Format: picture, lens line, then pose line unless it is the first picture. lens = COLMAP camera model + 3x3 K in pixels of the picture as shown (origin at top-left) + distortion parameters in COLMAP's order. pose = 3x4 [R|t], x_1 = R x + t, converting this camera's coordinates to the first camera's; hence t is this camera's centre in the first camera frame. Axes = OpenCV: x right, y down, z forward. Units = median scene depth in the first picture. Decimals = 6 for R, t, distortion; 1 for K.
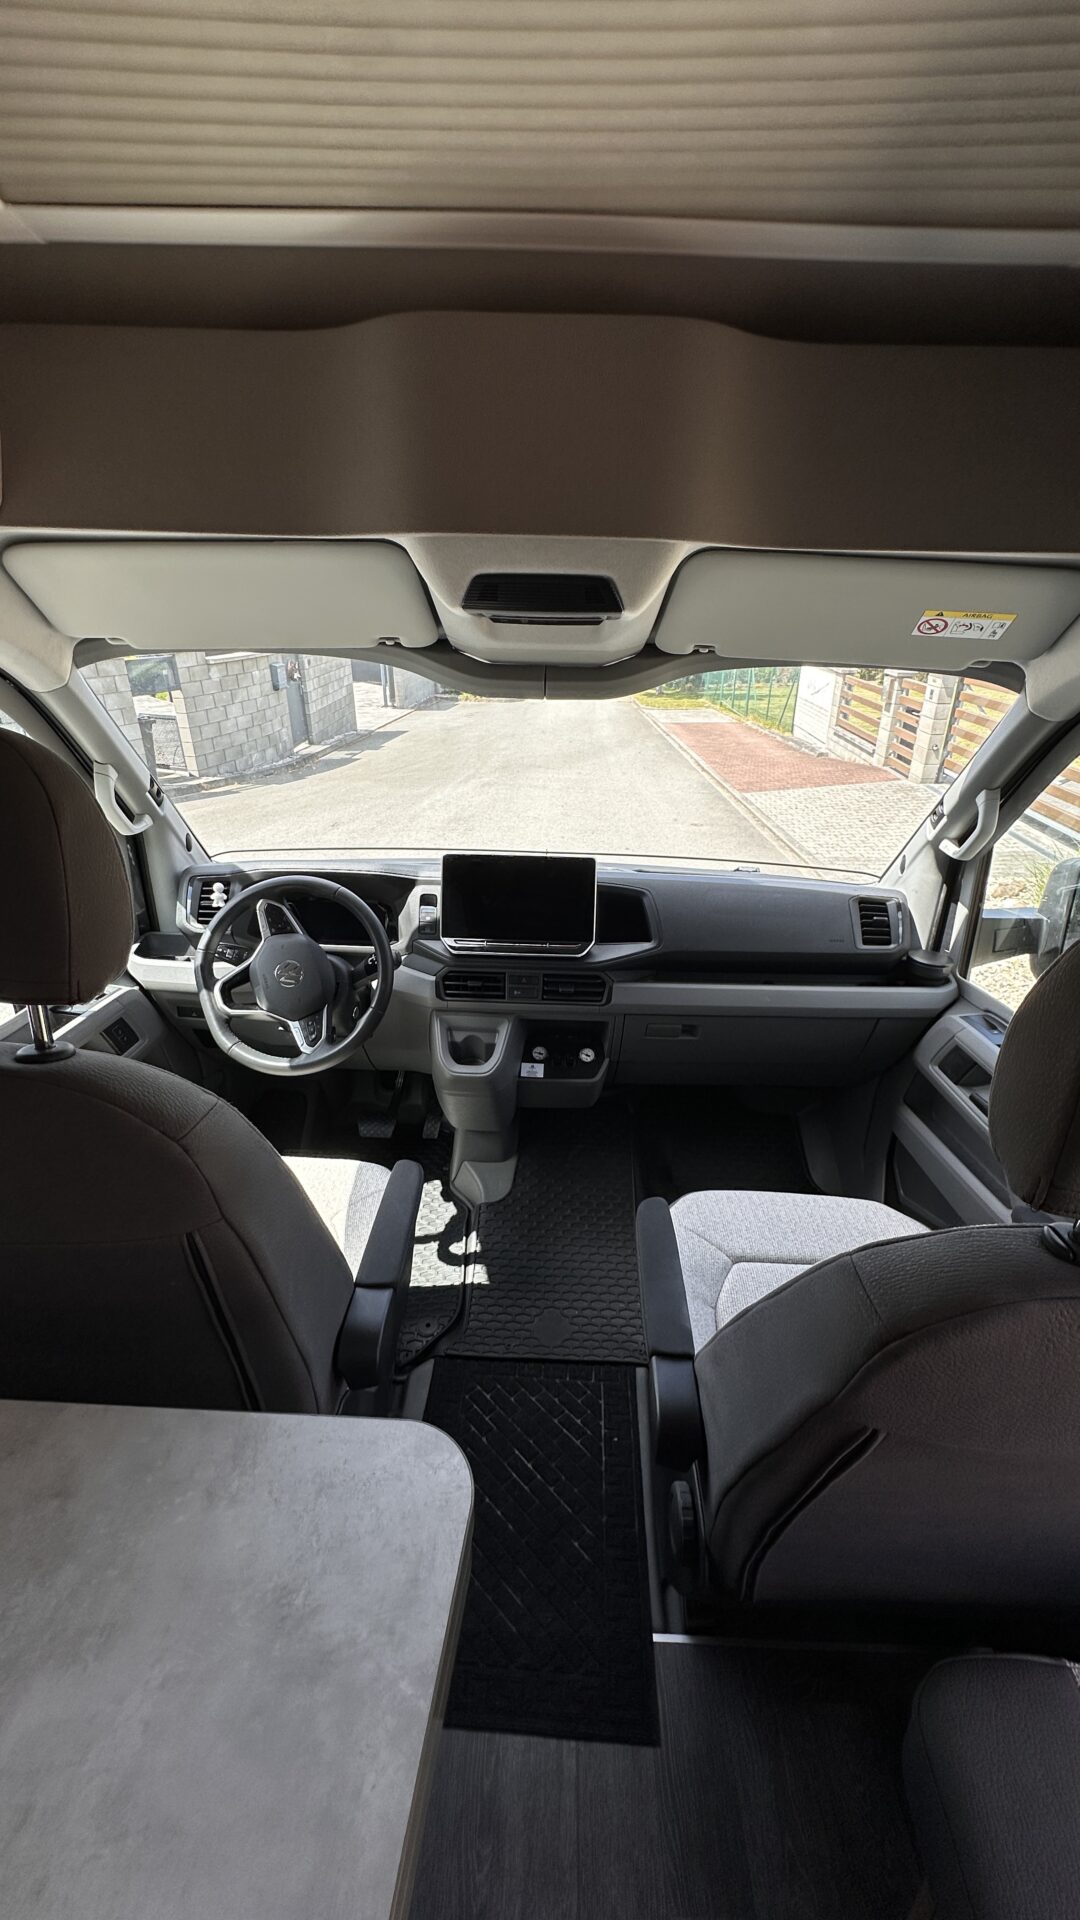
lens RADIAL K [[763.9, 0, 540.0], [0, 763.9, 960.0], [0, 0, 1]] dist [-0.007063, 0.000384]
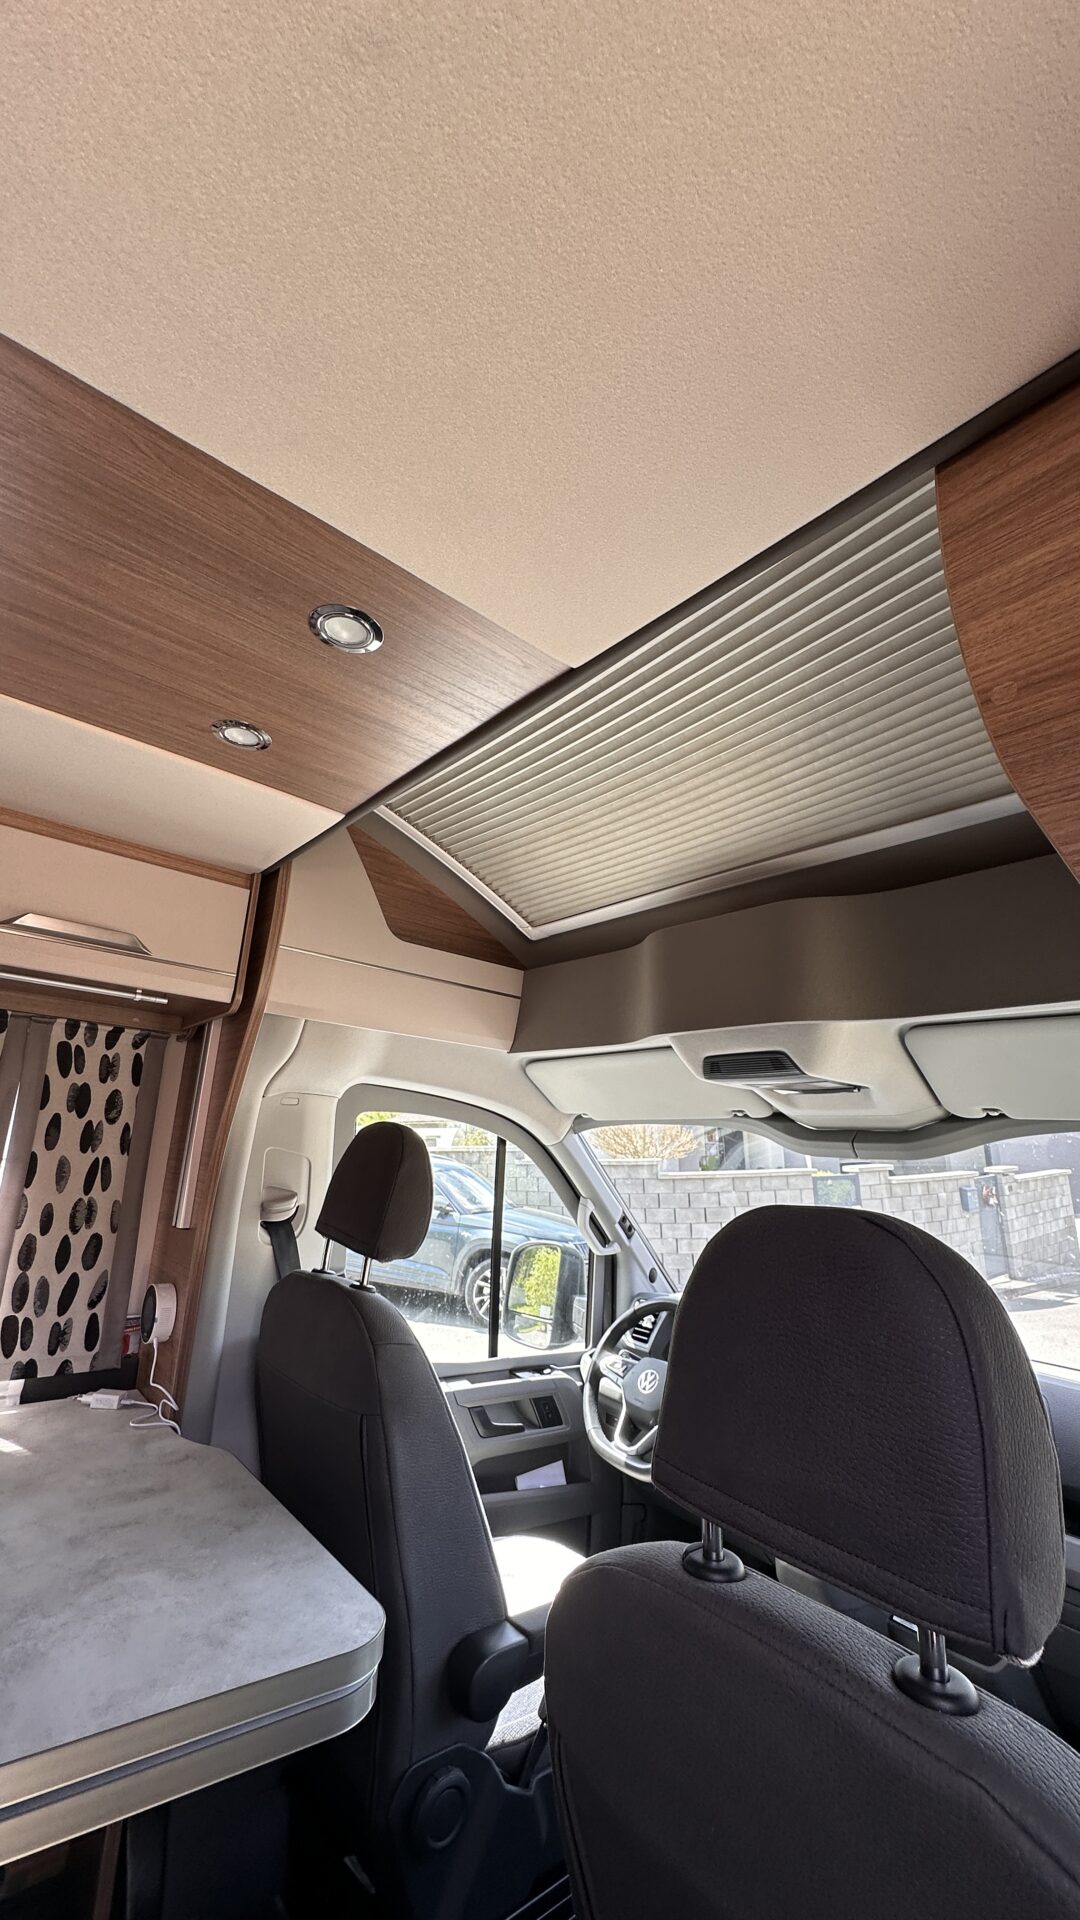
lens RADIAL K [[773.6, 0, 547.2], [0, 773.6, 955.9], [0, 0, 1]] dist [-0.007514, 0.000060]
pose [[0.664778, -0.172921, -0.726752, 0.459443], [-0.314625, 0.817544, -0.482320, 0.088424], [0.677555, 0.549290, 0.489080, -0.034280]]
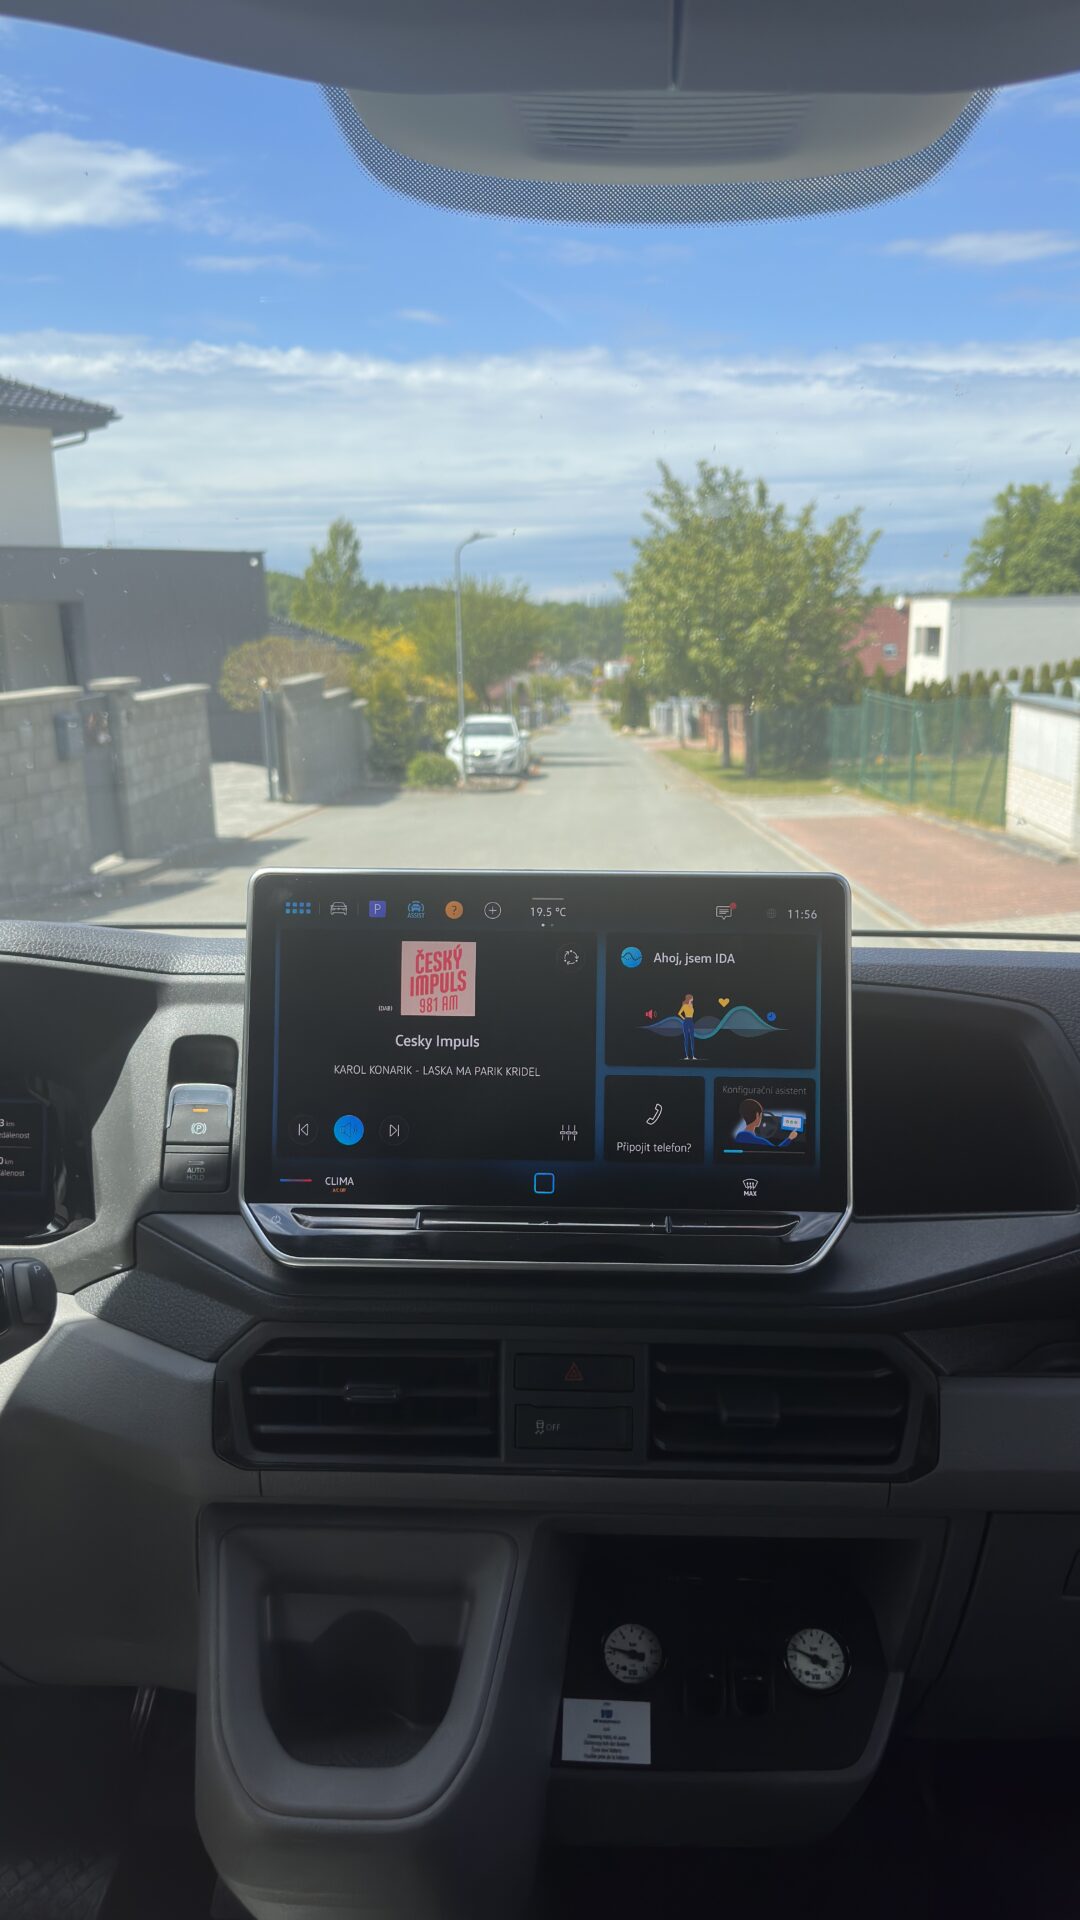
lens RADIAL K [[1343.2, 0, 541.7], [0, 1343.2, 992.1], [0, 0, 1]] dist [0.158524, -0.366152]
pose [[0.999843, -0.017542, -0.002357, -0.026221], [0.016788, 0.982097, -0.187624, -0.011203], [0.005607, 0.187555, 0.982238, 0.514527]]
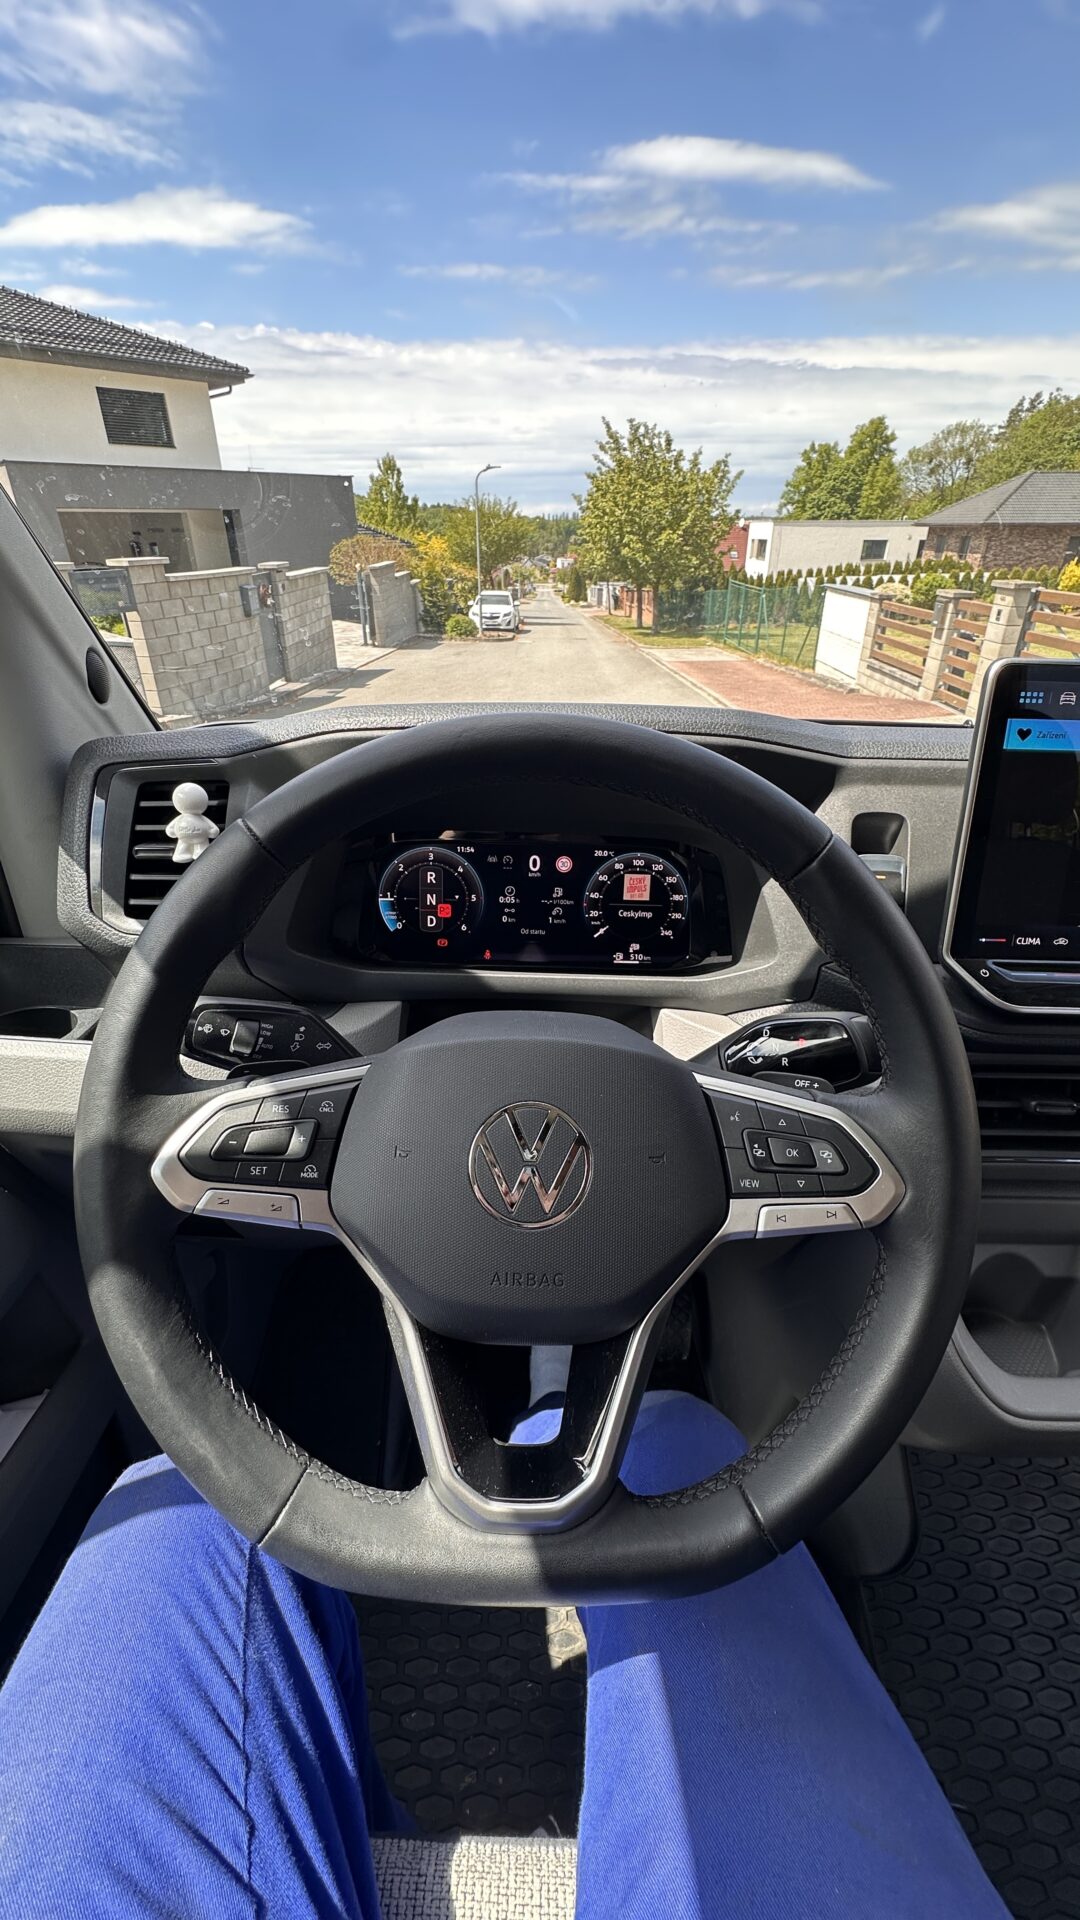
lens RADIAL K [[763.9, 0, 540.0], [0, 763.9, 960.0], [0, 0, 1]] dist [-0.007063, 0.000384]
pose [[0.999542, -0.013470, 0.027088, -0.279026], [0.011869, 0.998222, 0.058412, -0.043405], [-0.027827, -0.058064, 0.997925, 0.661176]]
